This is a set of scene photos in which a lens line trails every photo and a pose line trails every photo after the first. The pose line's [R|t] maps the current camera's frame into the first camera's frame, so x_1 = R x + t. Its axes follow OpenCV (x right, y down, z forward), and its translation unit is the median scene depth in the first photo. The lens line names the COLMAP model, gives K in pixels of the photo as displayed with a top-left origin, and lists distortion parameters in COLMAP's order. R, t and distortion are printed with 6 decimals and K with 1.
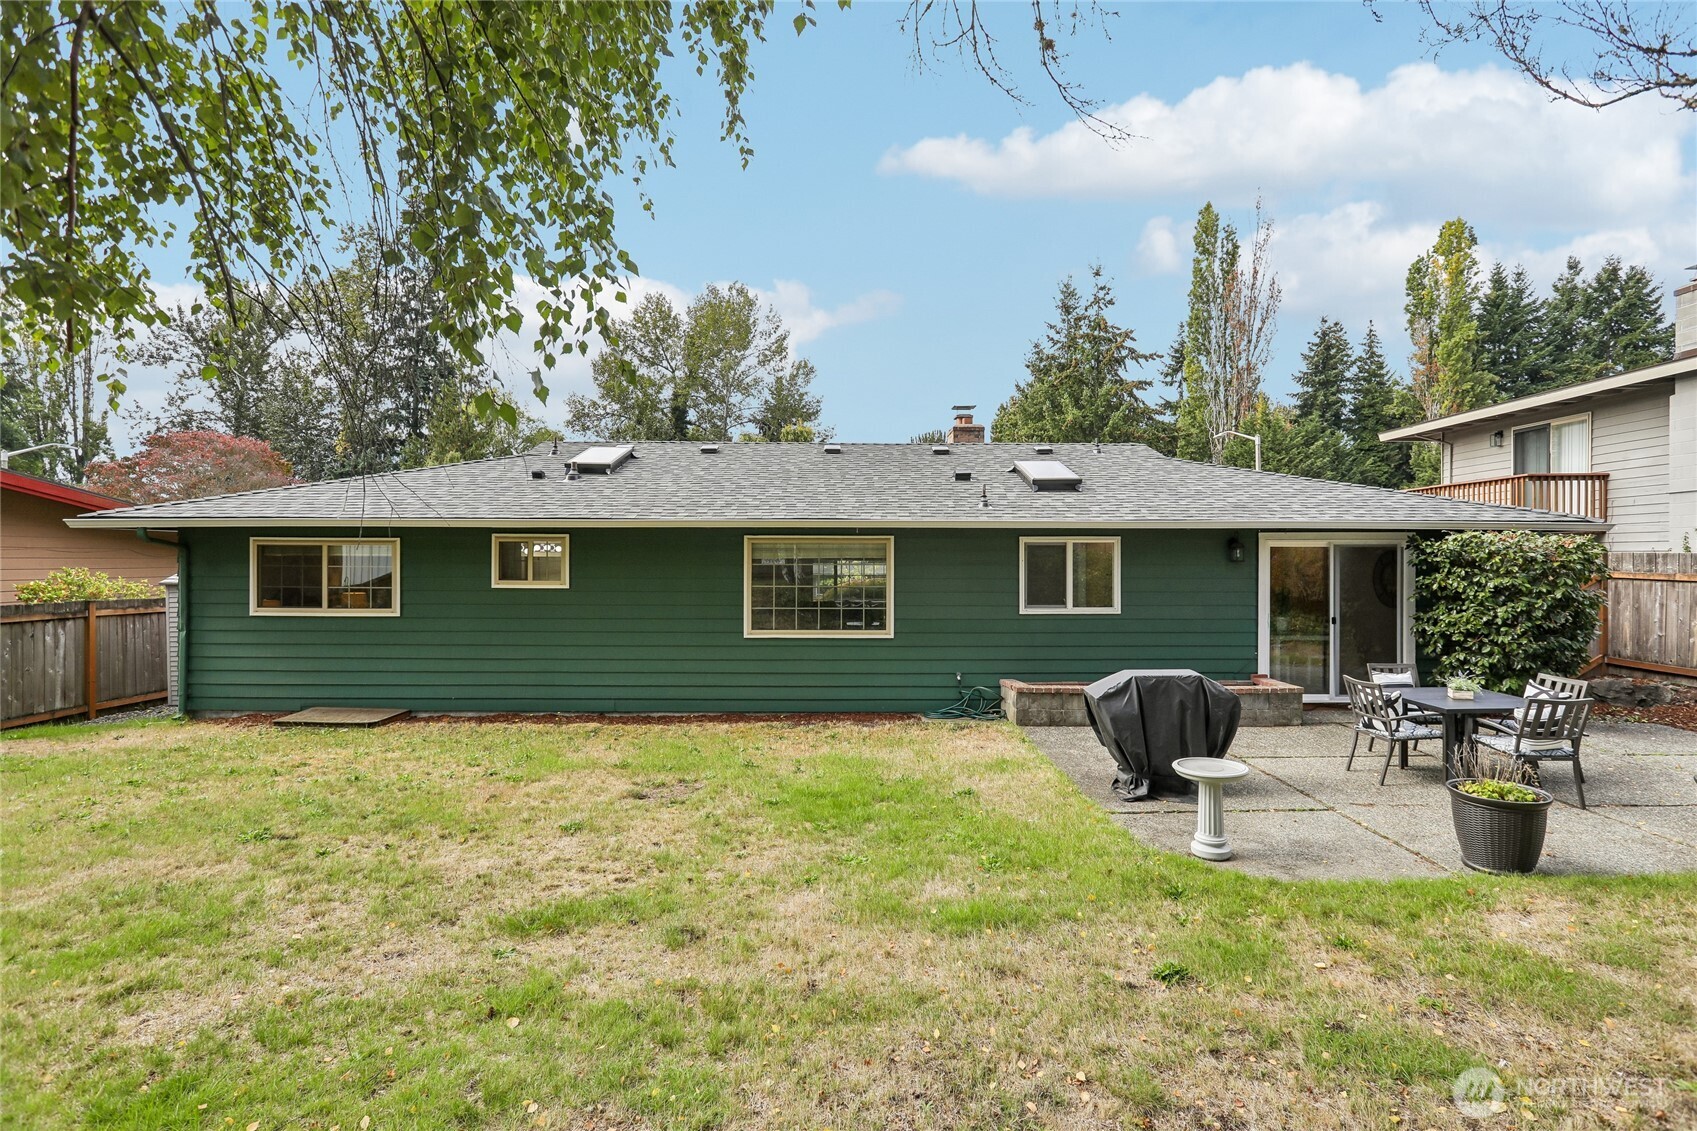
lens RADIAL K [[799.8, 0, 848.5], [0, 799.8, 565.5], [0, 0, 1]] dist [0.000689, 0.001604]
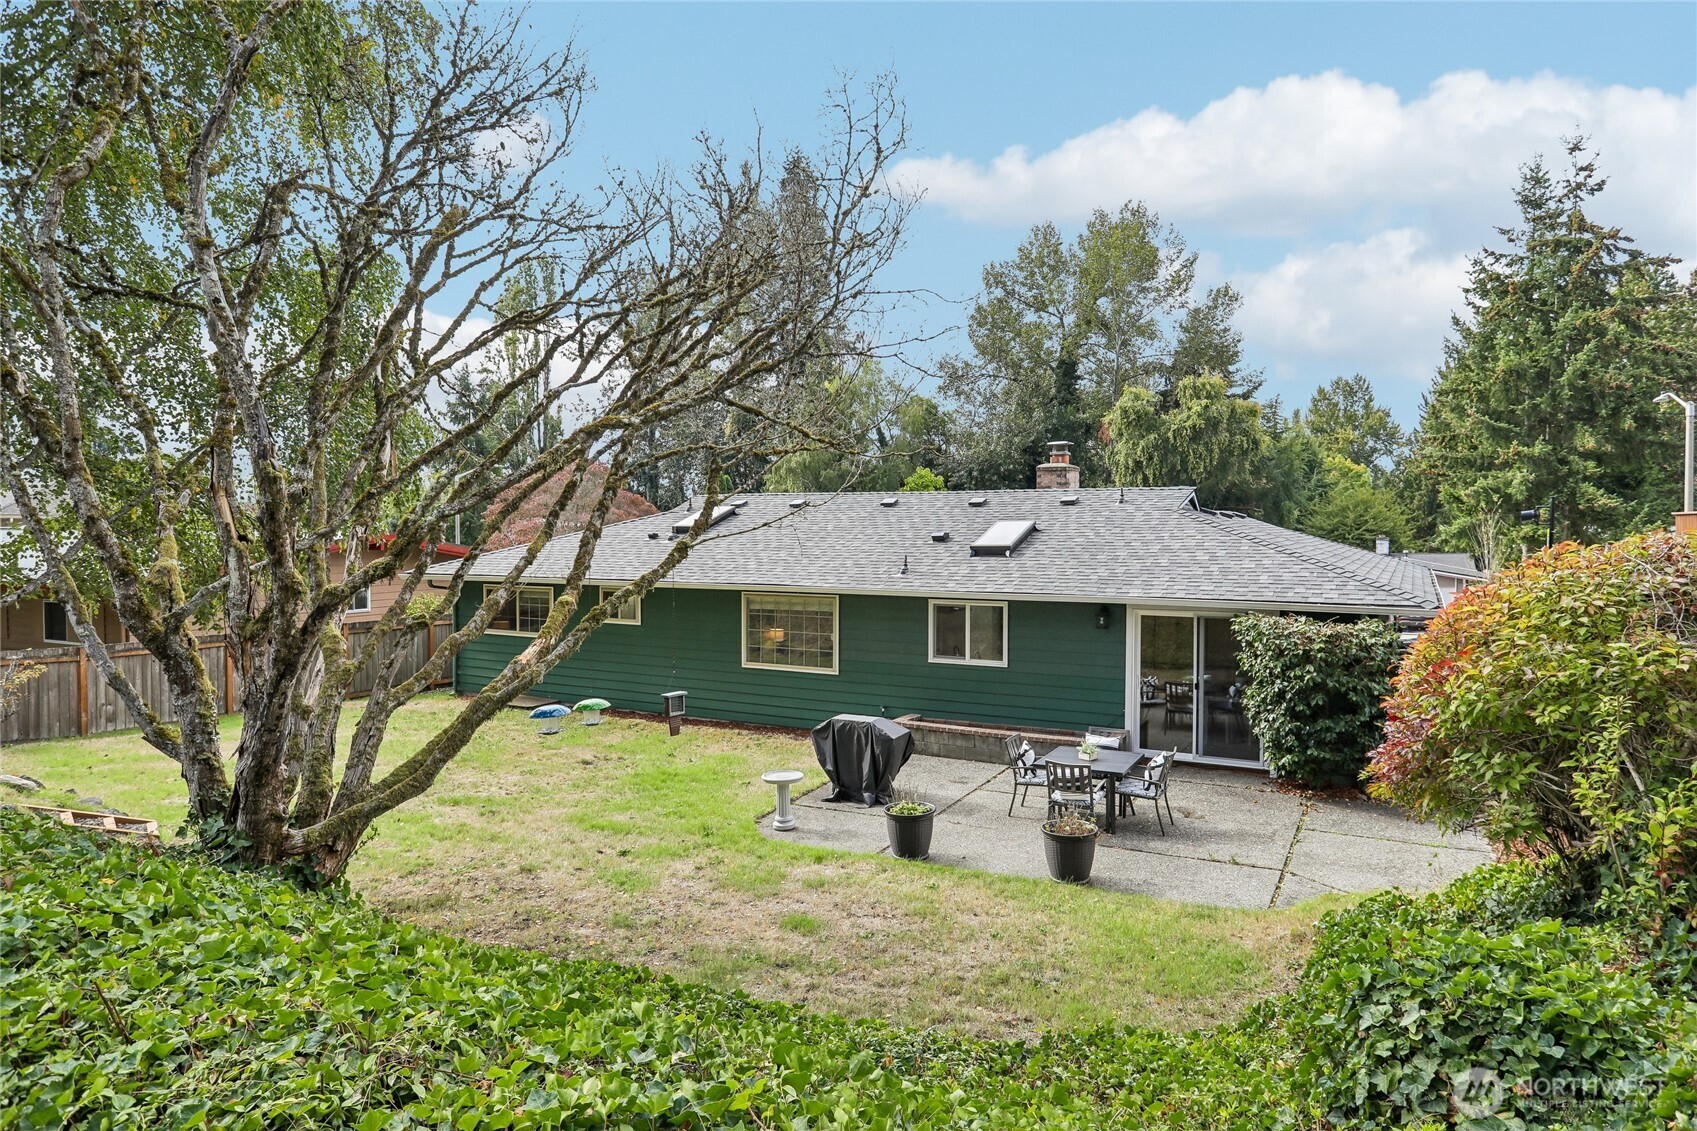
lens RADIAL K [[1016.3, 0, 848.5], [0, 1016.3, 565.5], [0, 0, 1]] dist [0.019460, 0.000406]
pose [[0.876410, 0.018443, -0.481212, 0.659369], [-0.002282, 0.999414, 0.034148, -0.108993], [0.481560, -0.028830, 0.875939, -0.329543]]
